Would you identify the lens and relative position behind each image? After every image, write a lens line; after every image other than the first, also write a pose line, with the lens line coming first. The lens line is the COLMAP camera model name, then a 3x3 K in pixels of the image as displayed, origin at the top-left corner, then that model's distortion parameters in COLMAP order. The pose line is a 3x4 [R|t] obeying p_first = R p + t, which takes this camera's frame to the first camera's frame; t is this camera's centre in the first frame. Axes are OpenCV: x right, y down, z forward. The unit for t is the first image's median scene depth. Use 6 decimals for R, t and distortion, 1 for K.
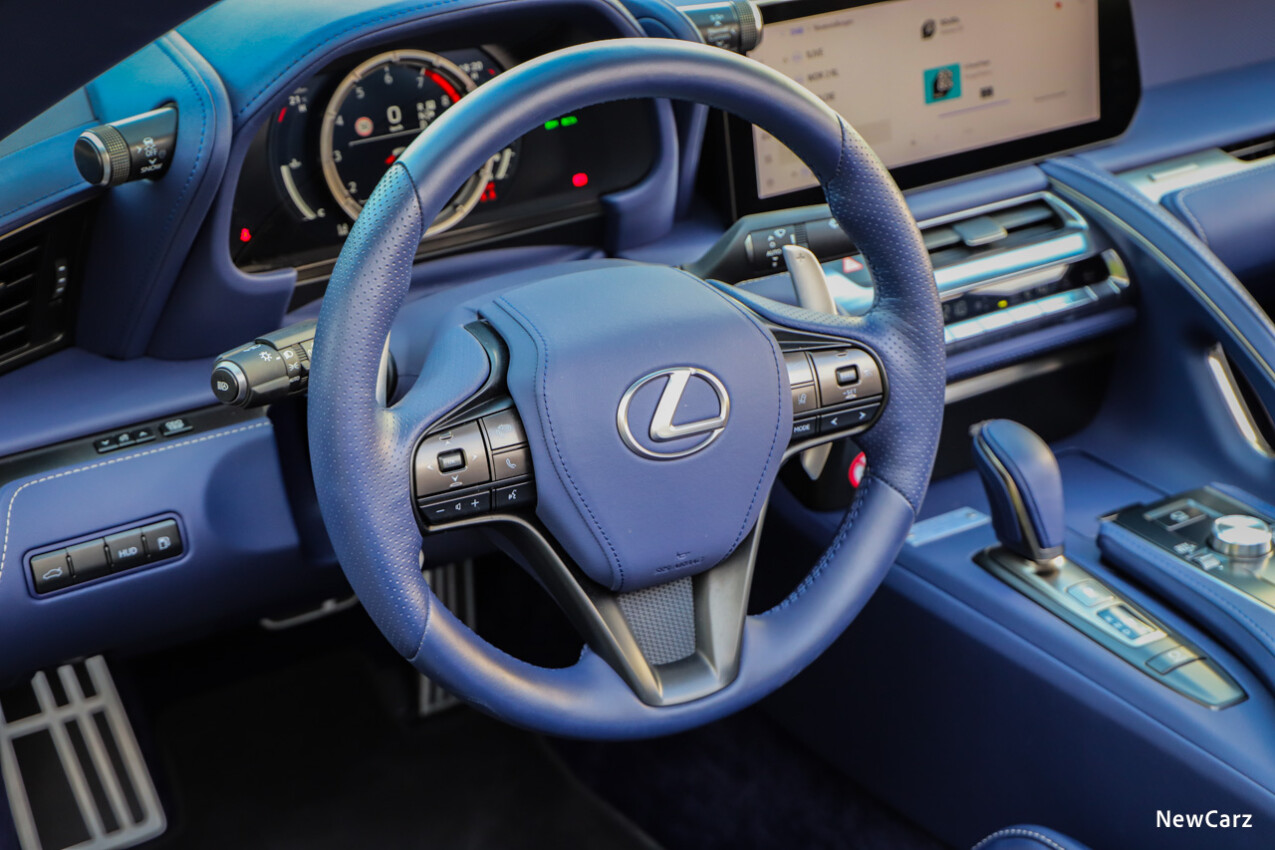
lens RADIAL K [[2079.9, 0, 643.1], [0, 2079.9, 434.9], [0, 0, 1]] dist [0.279674, 0.000000]
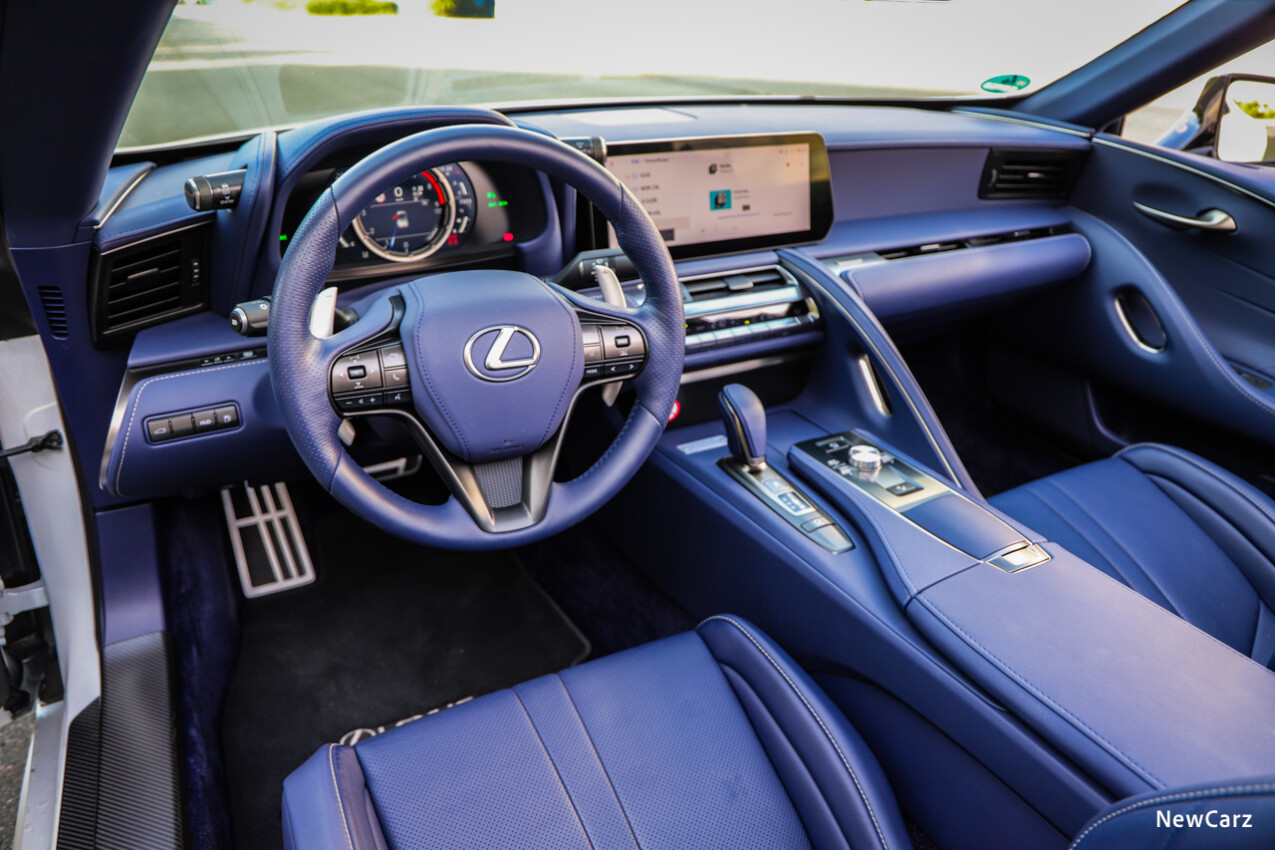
lens RADIAL K [[903.5, 0, 624.2], [0, 903.5, 423.1], [0, 0, 1]] dist [-0.029940, 0.003216]
pose [[0.996783, 0.058289, -0.055009, 0.124163], [-0.058298, 0.998298, 0.001450, 0.030451], [0.055000, 0.001762, 0.998485, 0.246380]]
